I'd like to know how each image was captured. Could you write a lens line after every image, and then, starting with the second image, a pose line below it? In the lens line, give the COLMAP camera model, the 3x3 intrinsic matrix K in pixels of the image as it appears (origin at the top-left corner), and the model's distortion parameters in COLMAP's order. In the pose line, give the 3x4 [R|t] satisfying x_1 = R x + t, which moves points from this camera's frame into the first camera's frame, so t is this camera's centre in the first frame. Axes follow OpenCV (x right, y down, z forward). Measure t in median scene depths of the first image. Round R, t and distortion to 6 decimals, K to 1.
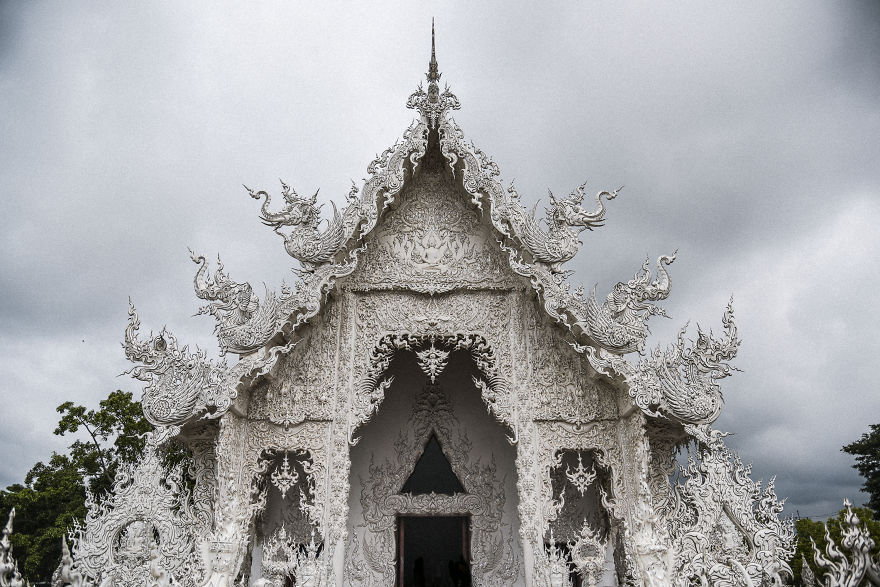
lens RADIAL K [[608.5, 0, 441.1], [0, 608.5, 294.6], [0, 0, 1]] dist [-0.103090, 0.038997]
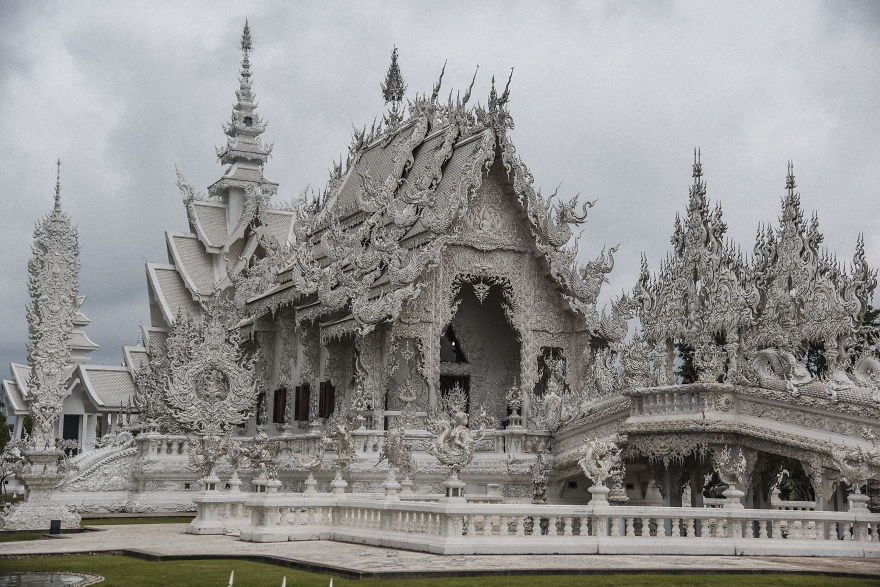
lens RADIAL K [[1310.0, 0, 449.5], [0, 1310.0, 293.3], [0, 0, 1]] dist [0.251778, 0.000000]
pose [[0.904203, 0.079350, 0.419667, -1.652545], [-0.199297, 0.947445, 0.250259, -0.795489], [-0.377753, -0.309923, 0.872497, -2.210423]]
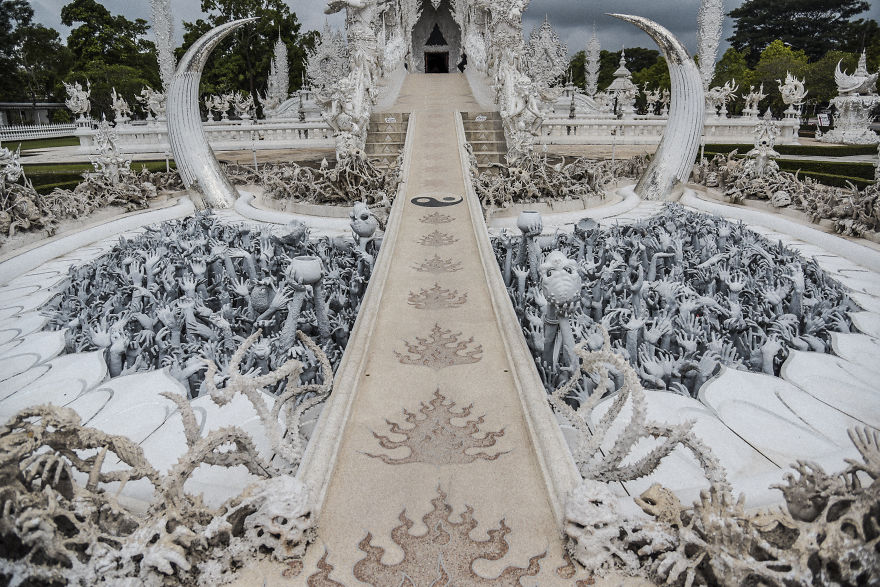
lens RADIAL K [[608.5, 0, 443.2], [0, 608.5, 301.0], [0, 0, 1]] dist [-0.103090, 0.038997]
pose [[0.999975, -0.003866, -0.005955, 0.036340], [0.006881, 0.734288, 0.678803, -0.835768], [0.001748, -0.678827, 0.734296, -2.276767]]
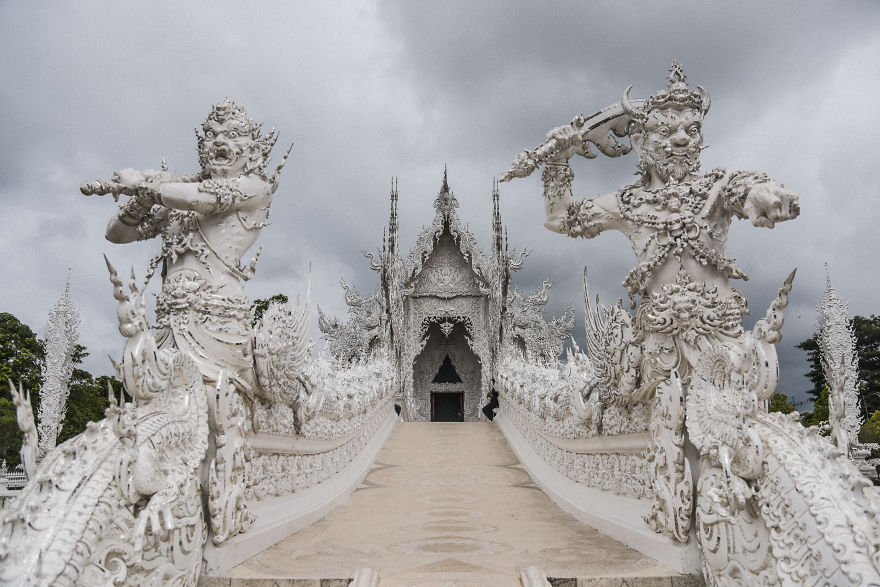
lens RADIAL K [[711.9, 0, 444.9], [0, 711.9, 275.1], [0, 0, 1]] dist [-0.059655, 0.010227]
pose [[0.999867, -0.003977, -0.015805, 0.022692], [0.006779, 0.983377, 0.181450, -0.582226], [0.014821, -0.181533, 0.983273, -1.636884]]
